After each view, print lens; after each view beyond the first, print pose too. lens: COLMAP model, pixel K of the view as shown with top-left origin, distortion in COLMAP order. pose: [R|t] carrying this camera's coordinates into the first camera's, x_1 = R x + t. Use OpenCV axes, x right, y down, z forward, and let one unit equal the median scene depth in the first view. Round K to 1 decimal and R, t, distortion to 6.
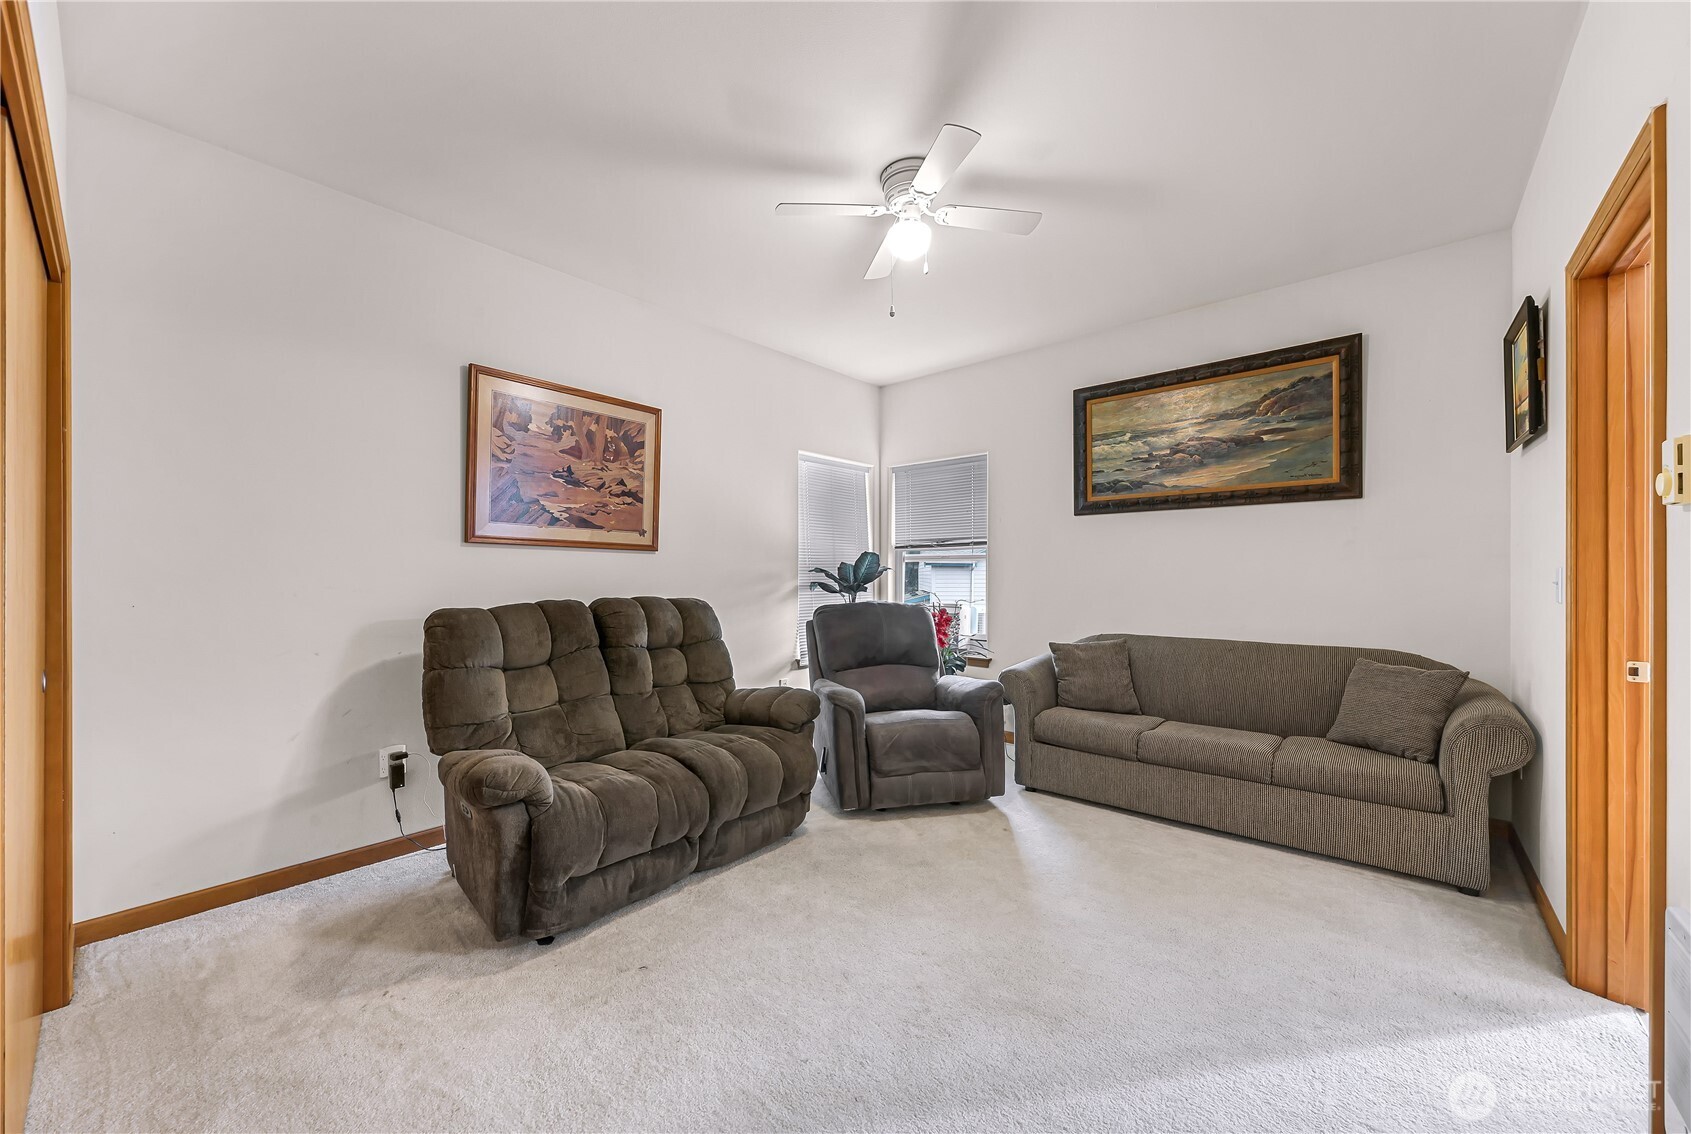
lens RADIAL K [[642.8, 0, 839.4], [0, 642.8, 572.5], [0, 0, 1]] dist [-0.000673, -0.000048]
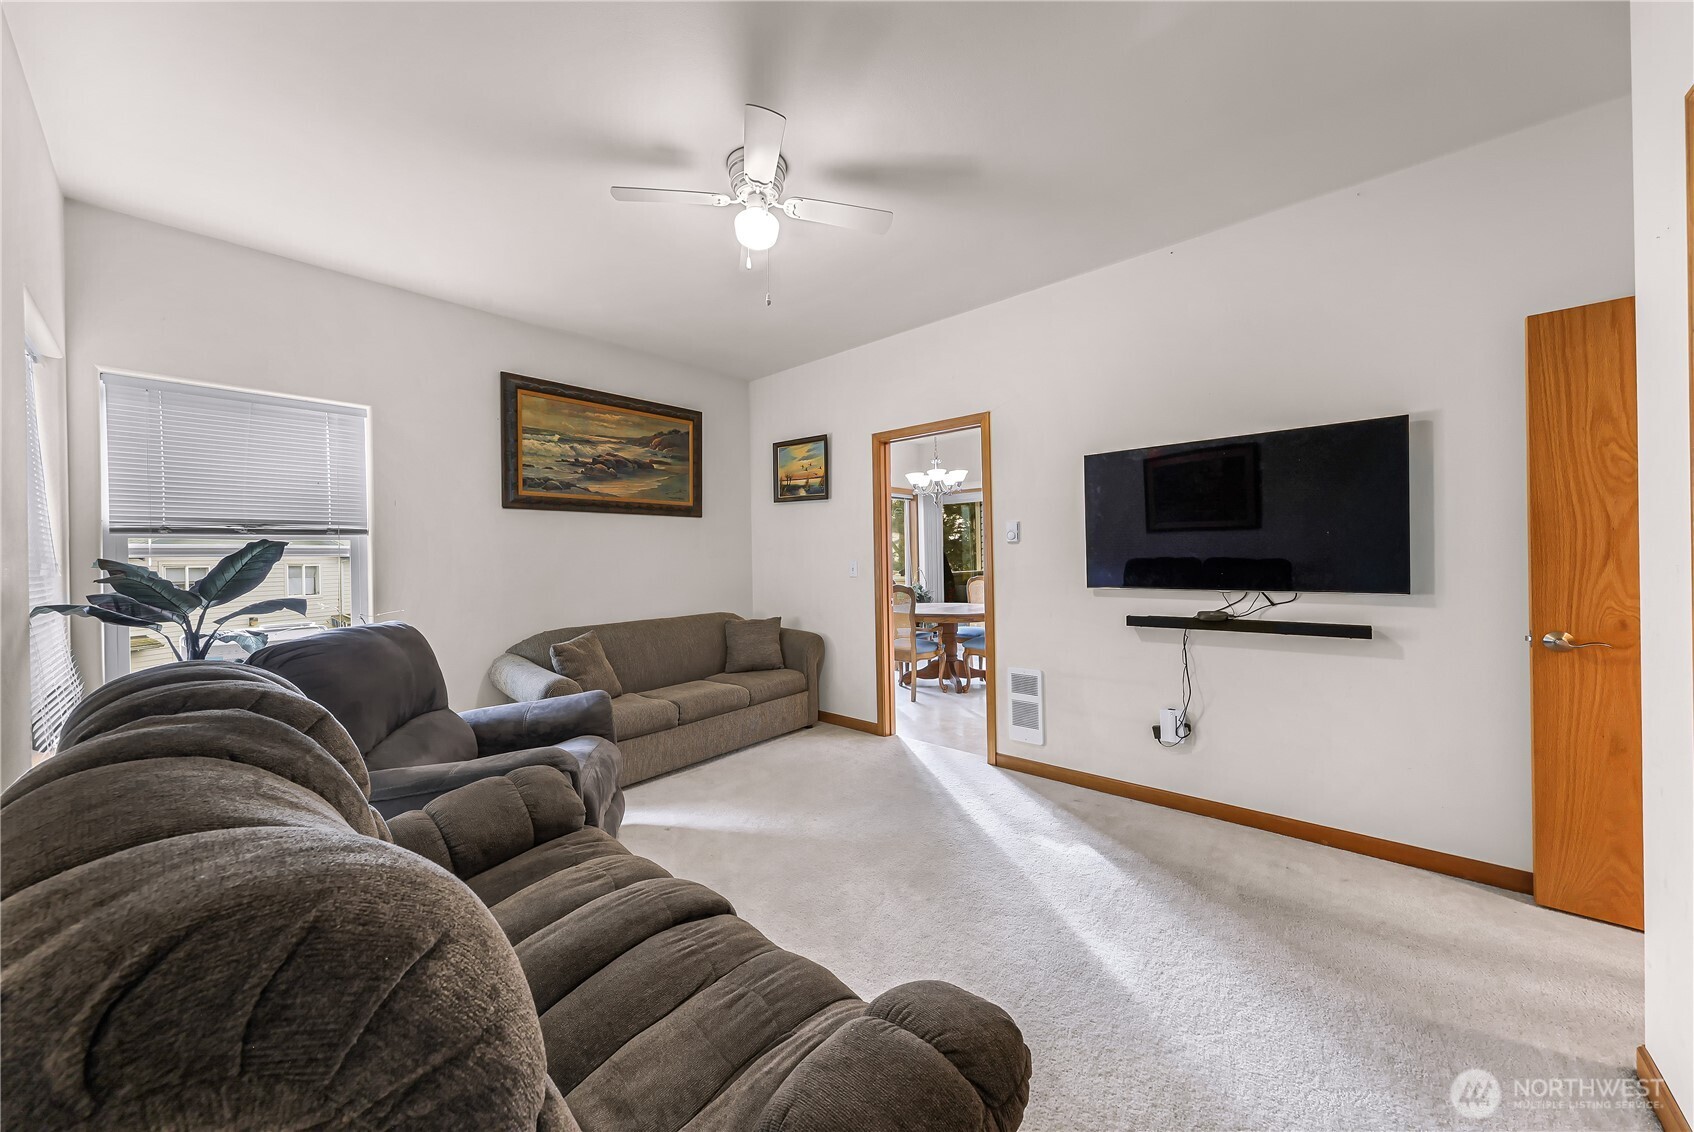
lens RADIAL K [[584.7, 0, 843.8], [0, 584.7, 556.7], [0, 0, 1]] dist [0.000057, -0.000030]
pose [[-0.000025, 0.001845, 0.999998, -0.507576], [0.013751, 0.999904, -0.001844, -0.011850], [-0.999905, 0.013751, -0.000050, 0.556549]]
